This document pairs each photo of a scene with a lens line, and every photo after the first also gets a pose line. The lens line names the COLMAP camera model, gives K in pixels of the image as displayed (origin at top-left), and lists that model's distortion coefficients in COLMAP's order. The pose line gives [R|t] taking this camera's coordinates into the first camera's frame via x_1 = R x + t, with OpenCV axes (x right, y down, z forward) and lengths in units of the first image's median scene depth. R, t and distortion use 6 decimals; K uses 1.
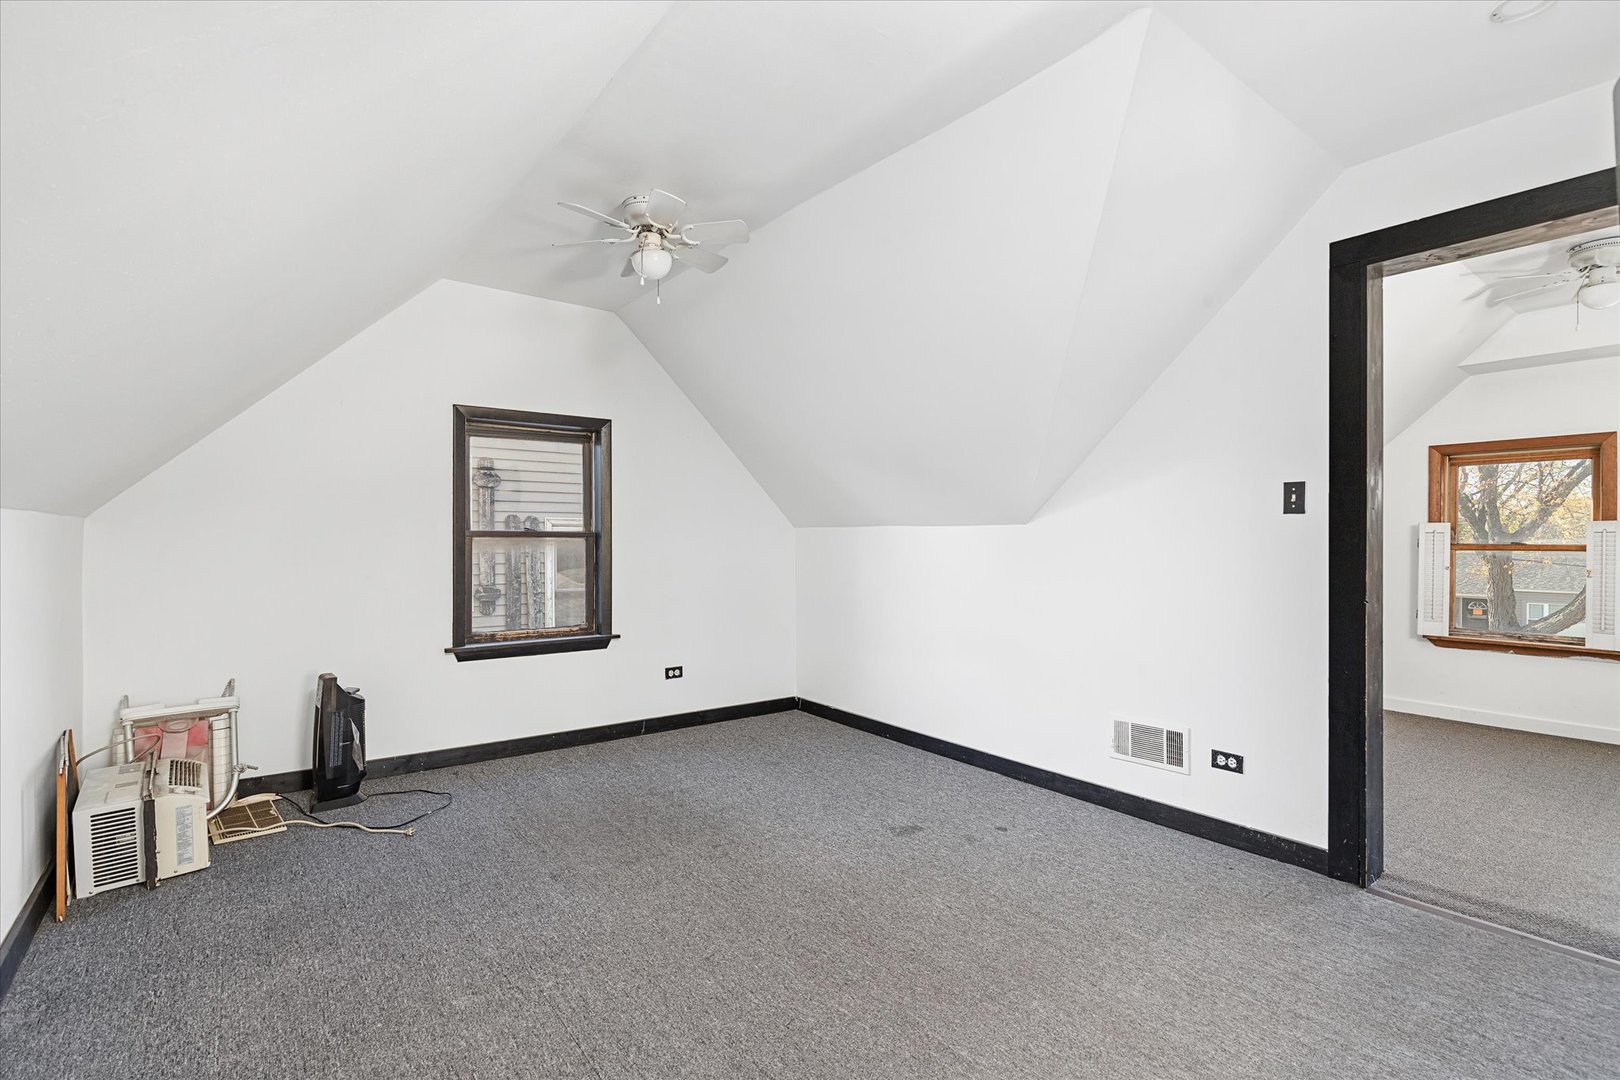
lens RADIAL K [[763.4, 0, 811.3], [0, 763.4, 546.7], [0, 0, 1]] dist [-0.002807, -0.001105]
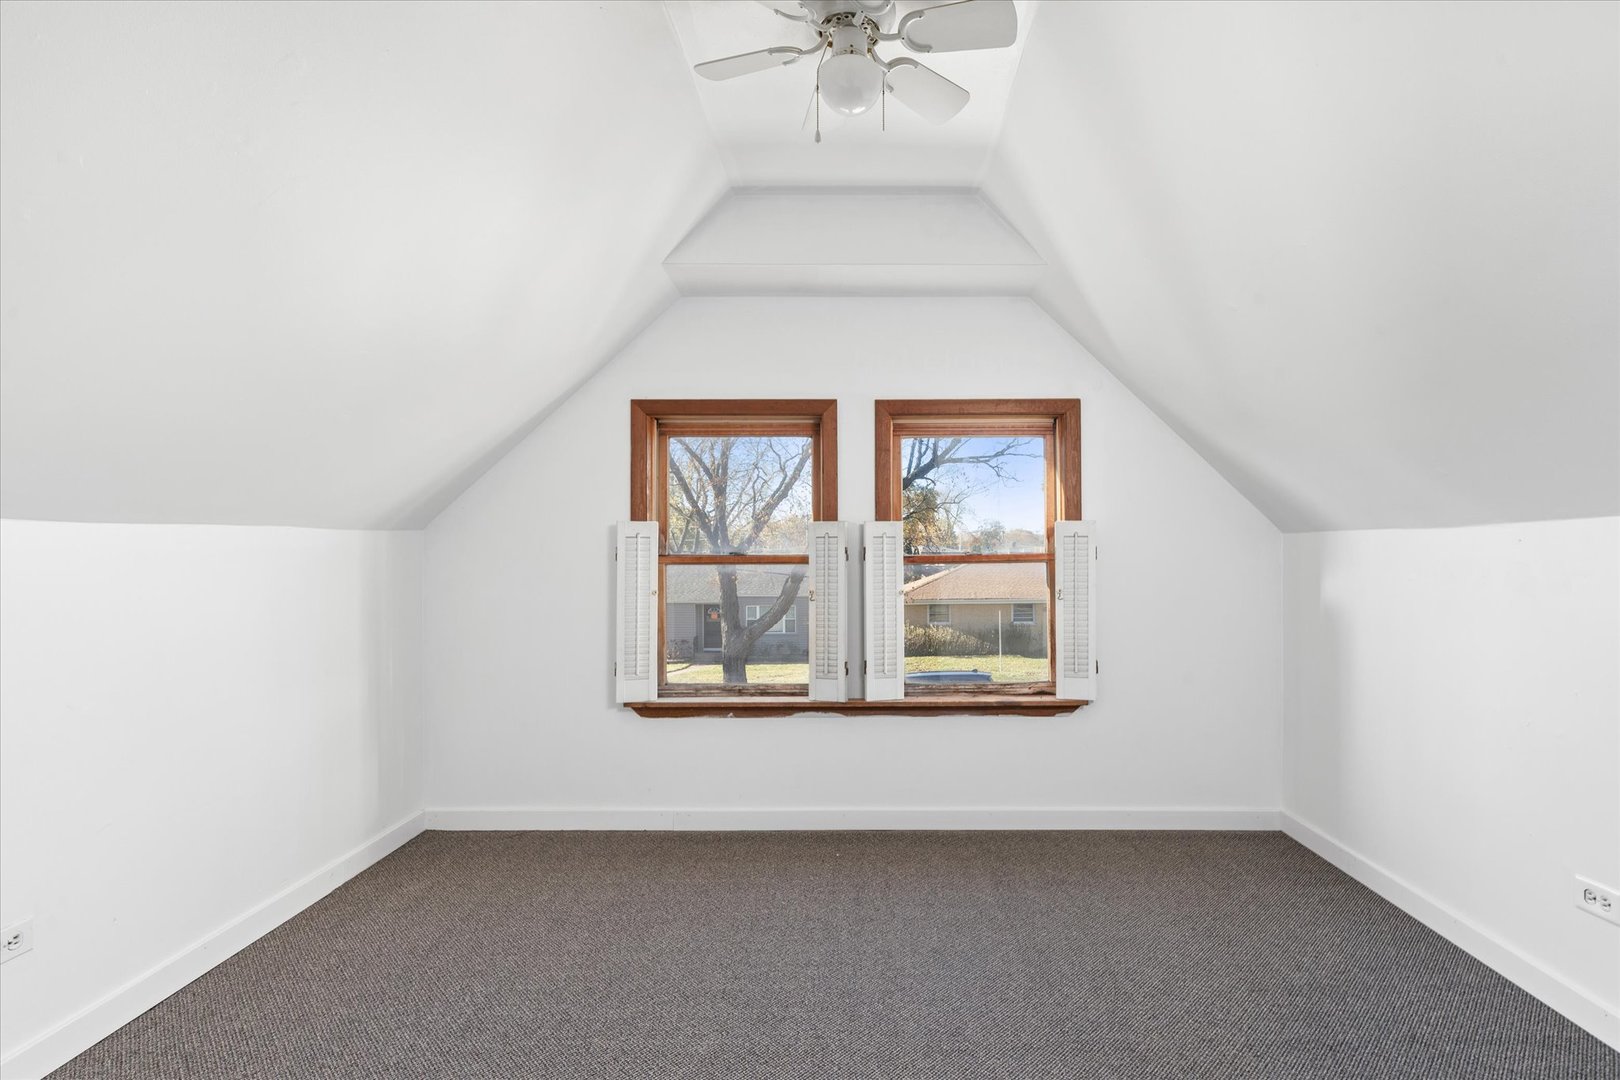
lens RADIAL K [[763.4, 0, 811.3], [0, 763.4, 546.7], [0, 0, 1]] dist [-0.002807, -0.001105]
pose [[0.667030, 0.005182, 0.745013, 0.399982], [0.008996, 0.999847, -0.015010, 0.000332], [-0.744977, 0.016714, 0.666881, 0.426403]]
